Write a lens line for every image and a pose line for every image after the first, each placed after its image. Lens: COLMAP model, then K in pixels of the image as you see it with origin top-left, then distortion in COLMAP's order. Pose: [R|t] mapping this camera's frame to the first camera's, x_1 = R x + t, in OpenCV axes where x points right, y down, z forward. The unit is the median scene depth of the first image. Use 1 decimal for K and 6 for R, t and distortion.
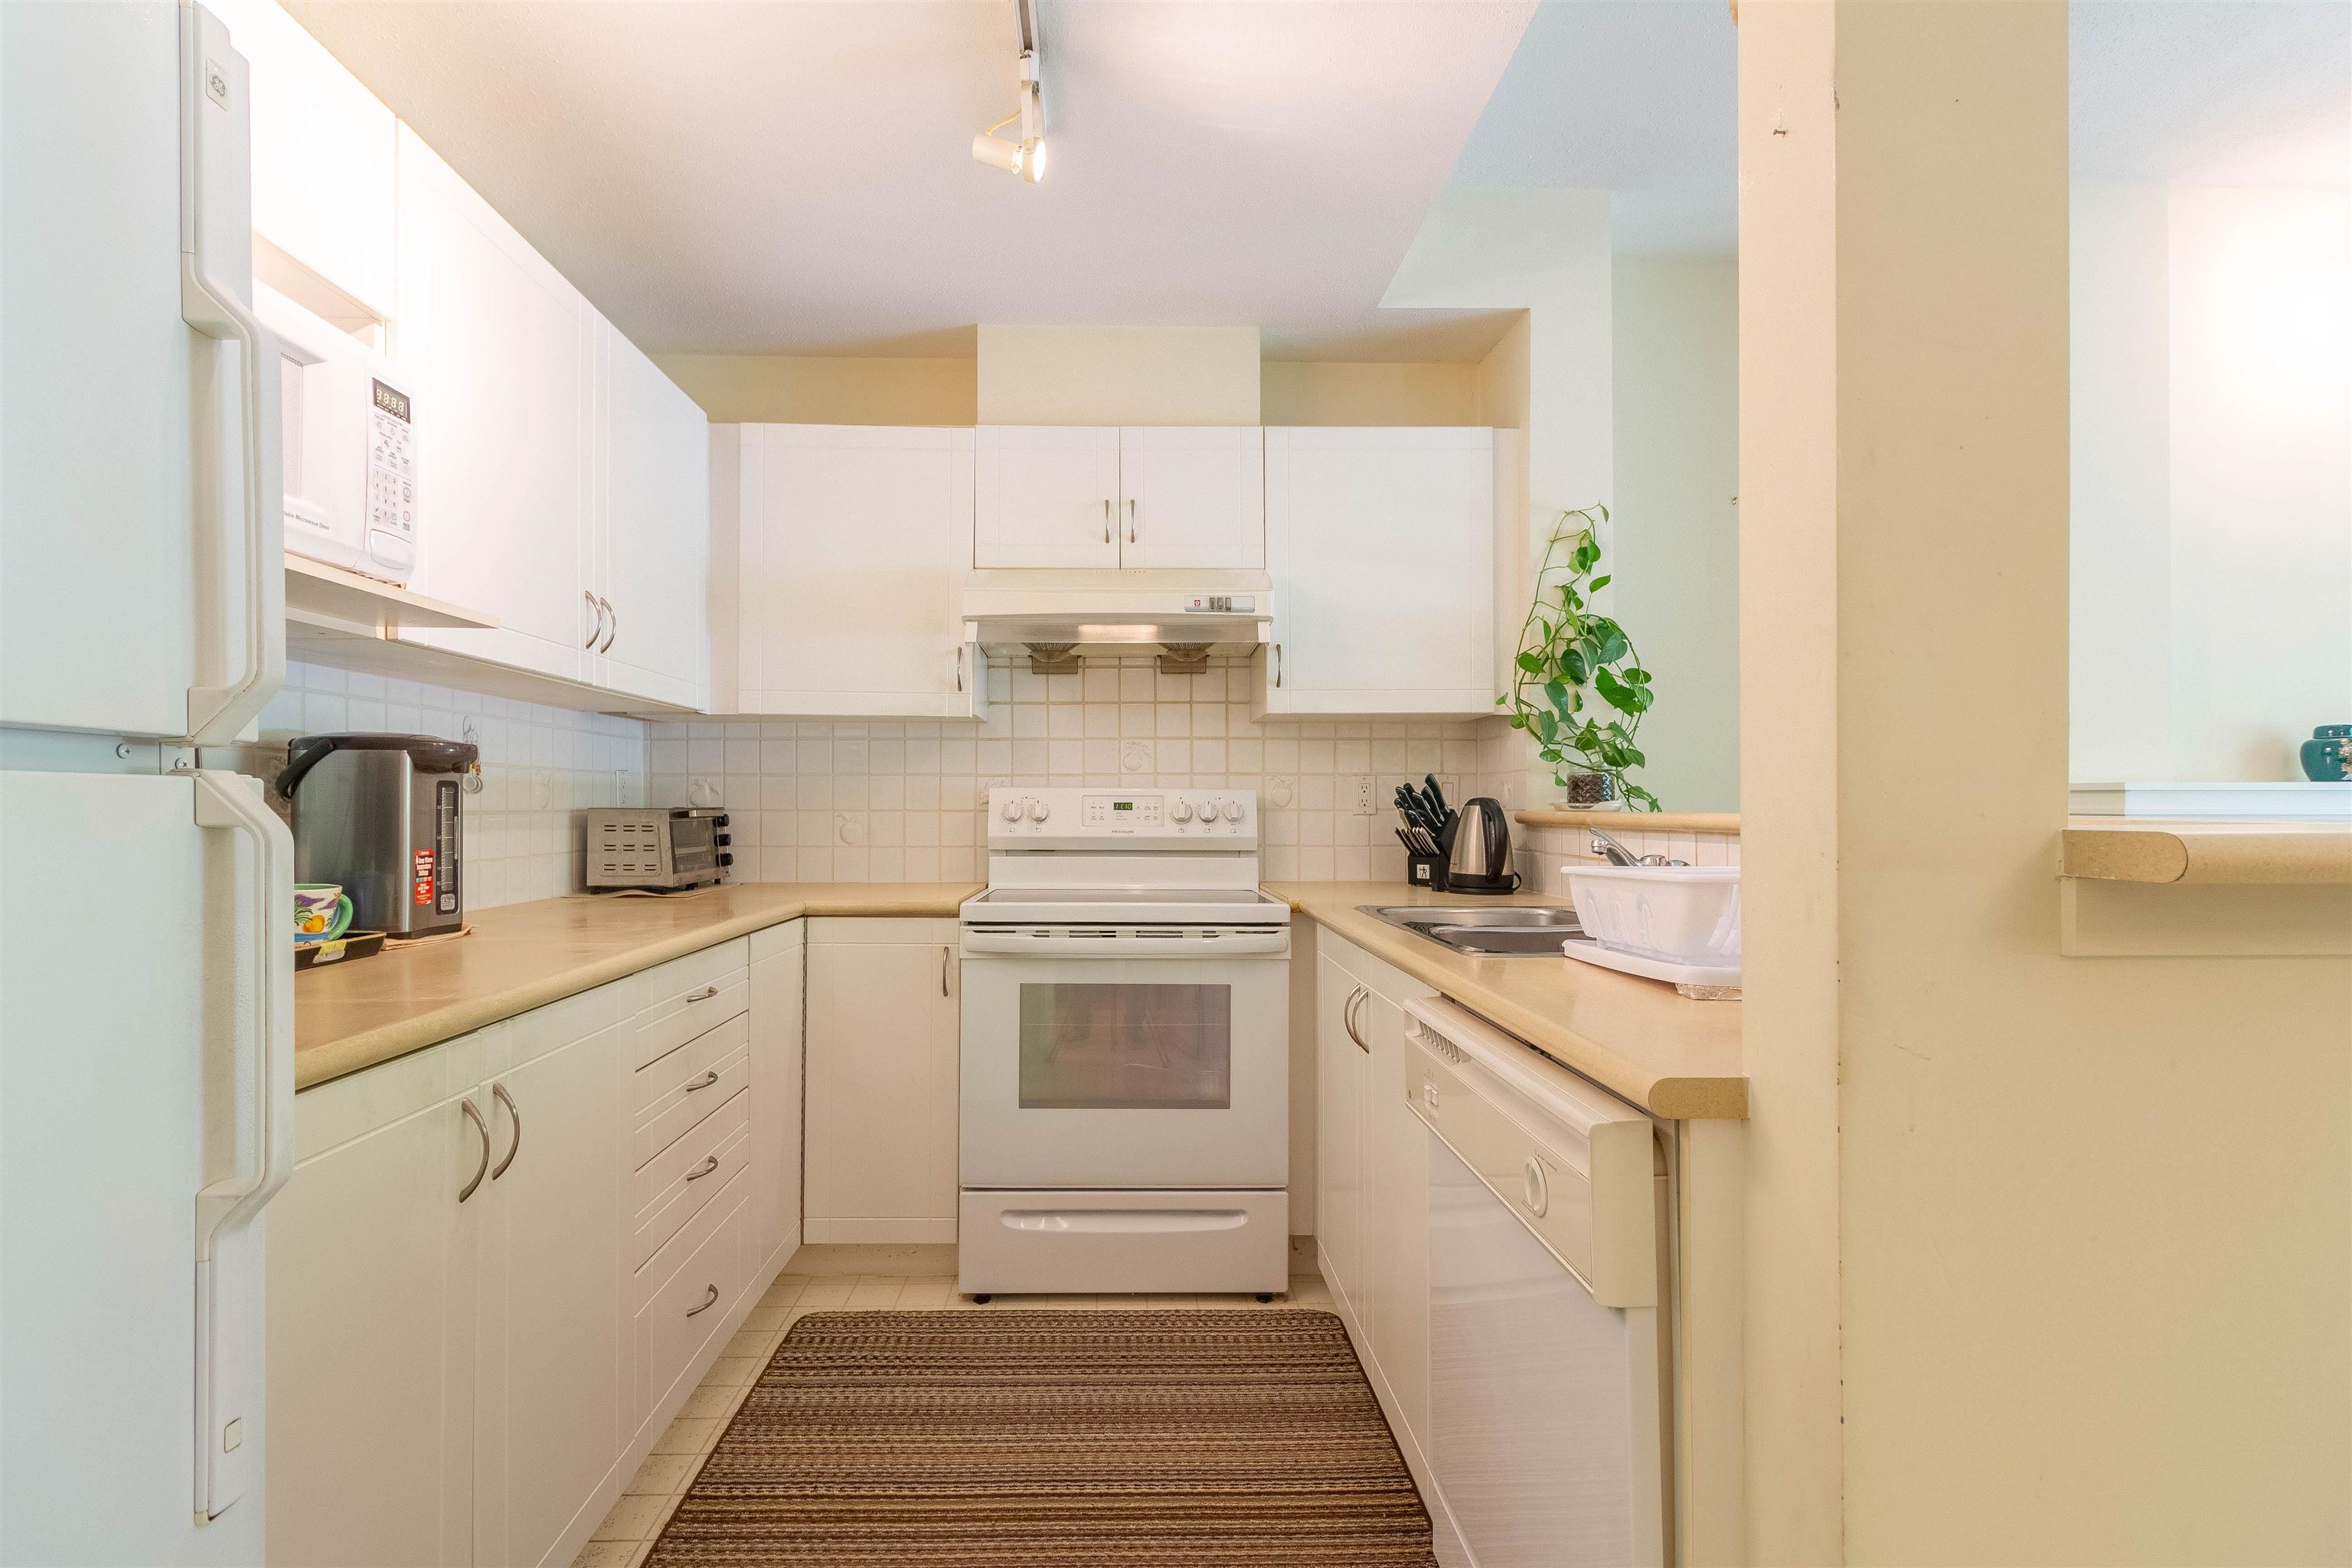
lens RADIAL K [[1117.6, 0, 1130.3], [0, 1117.6, 804.1], [0, 0, 1]] dist [0.000800, -0.000151]
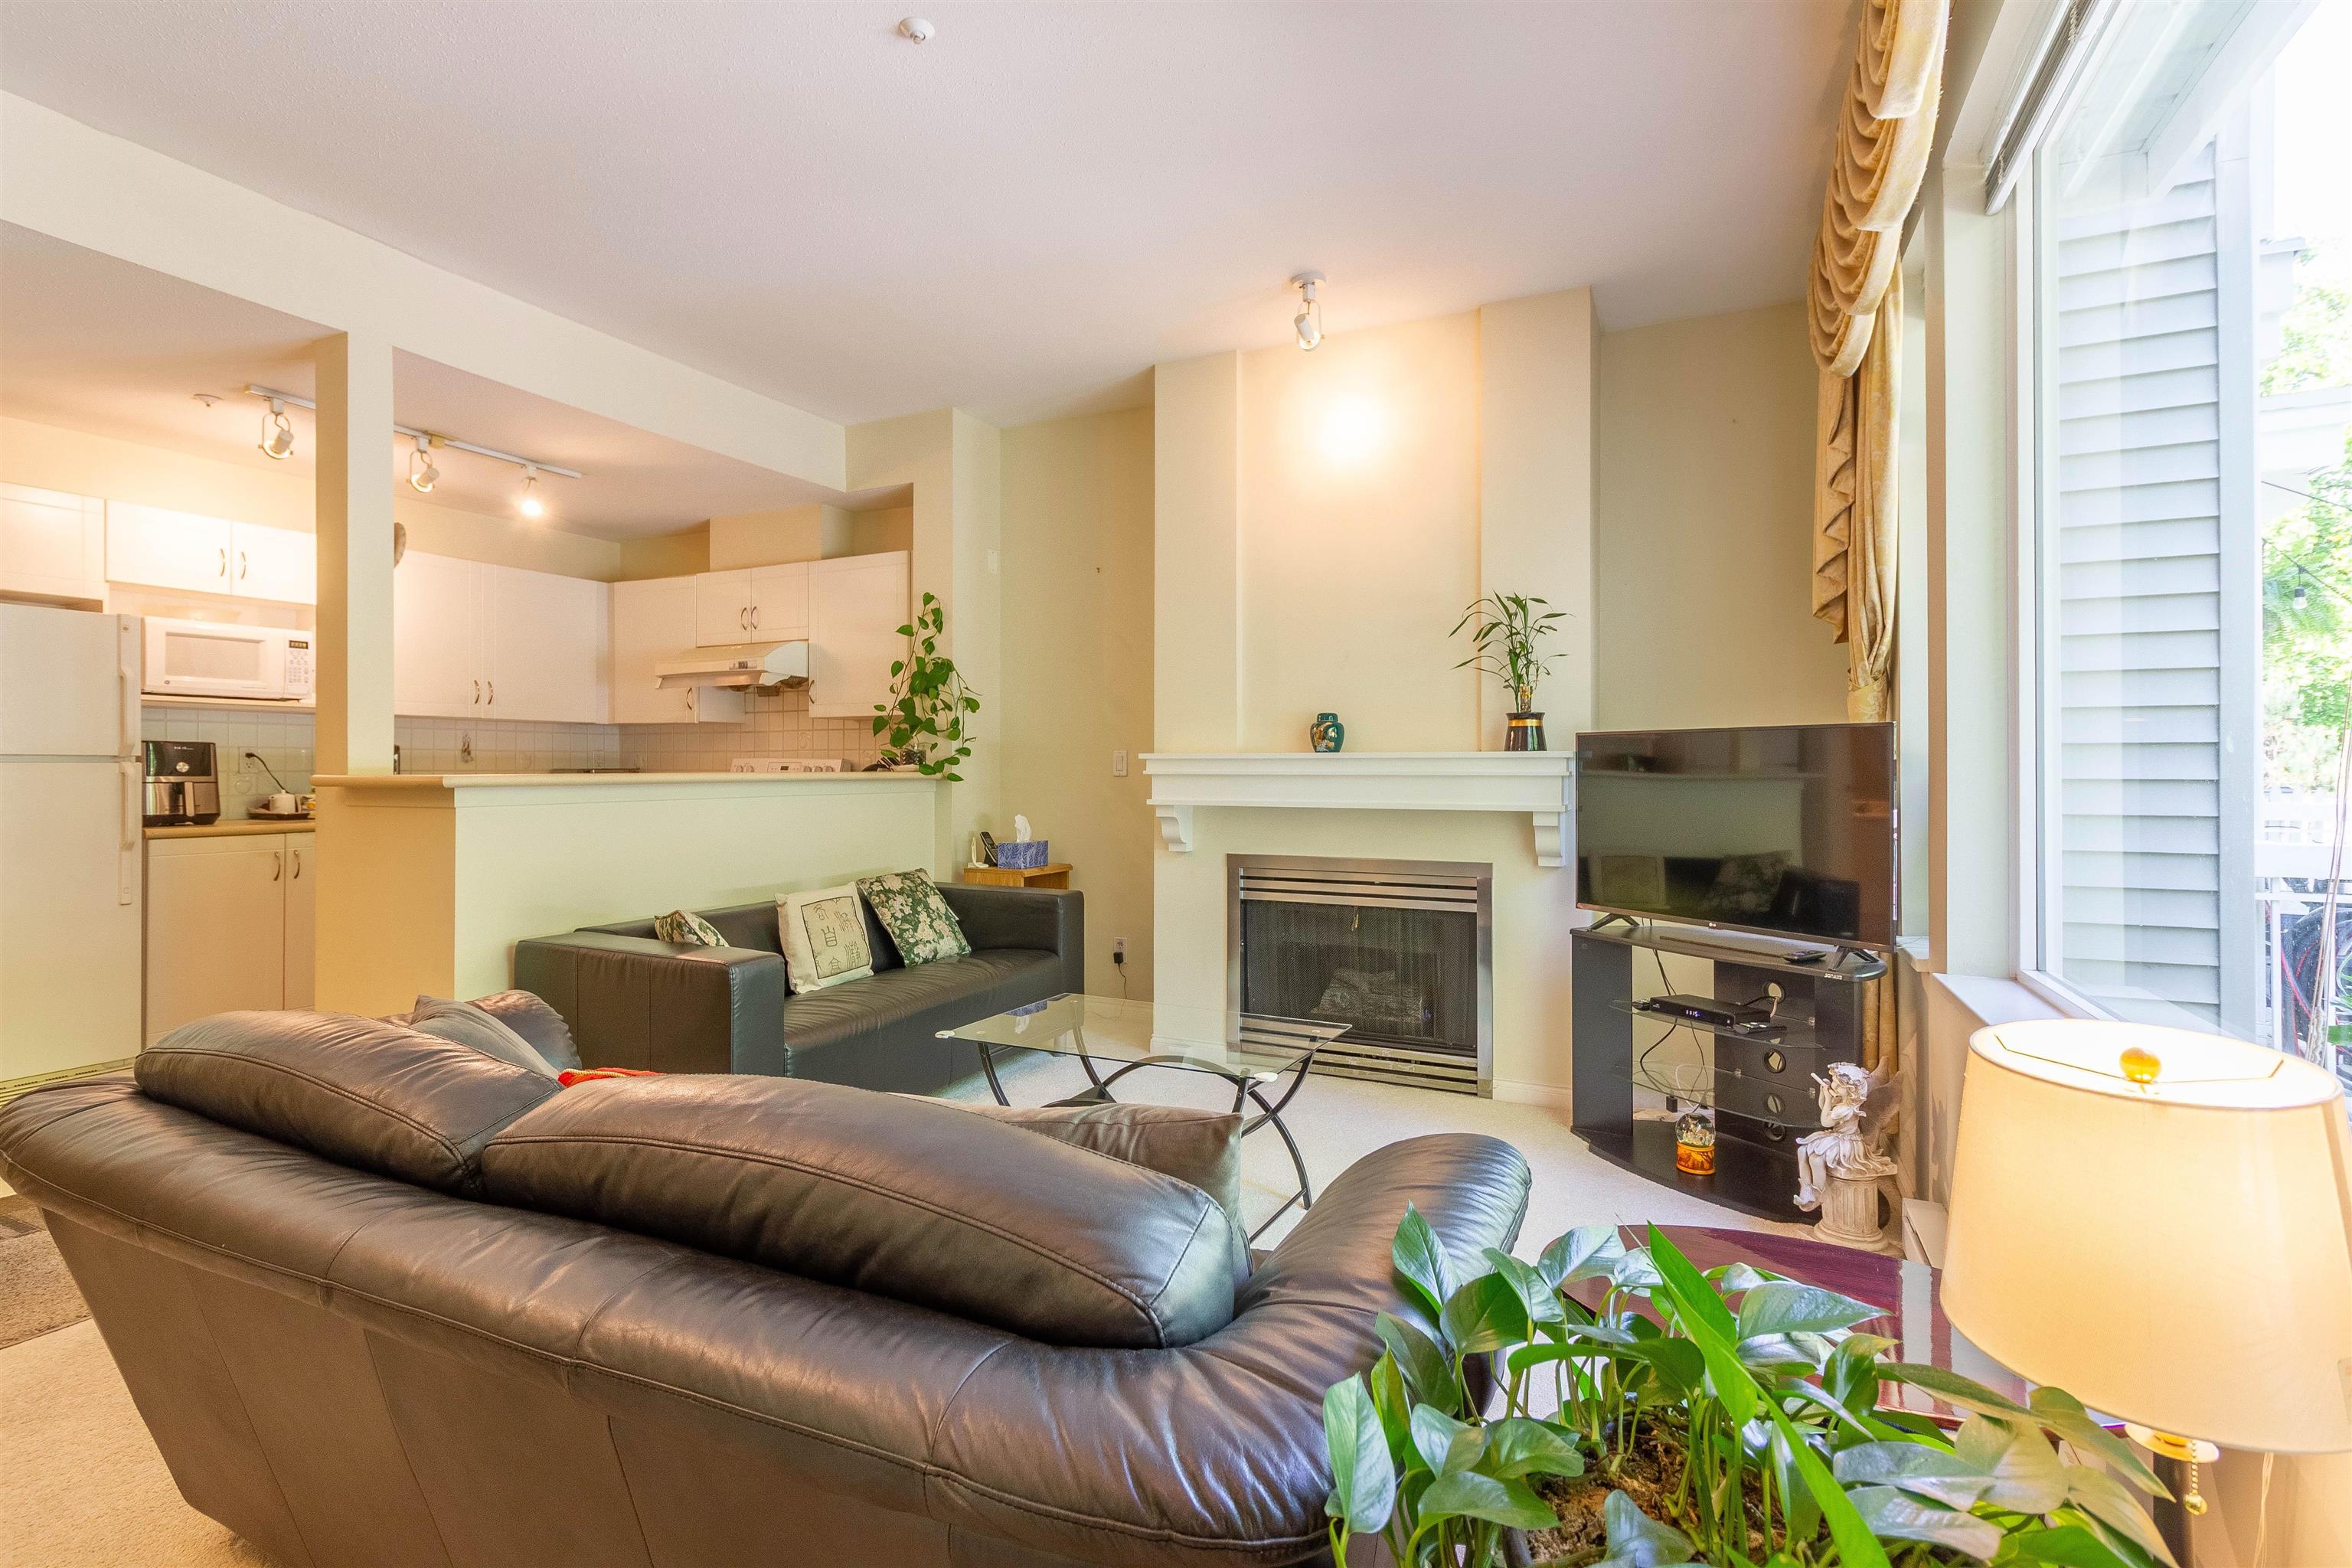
lens RADIAL K [[1076.4, 0, 1162.9], [0, 1076.4, 775.8], [0, 0, 1]] dist [-0.002853, -0.000754]
pose [[0.891756, 0.004379, -0.452495, 1.433613], [0.000530, 0.999942, 0.010721, -0.004712], [0.452516, -0.009800, 0.891702, -0.313565]]
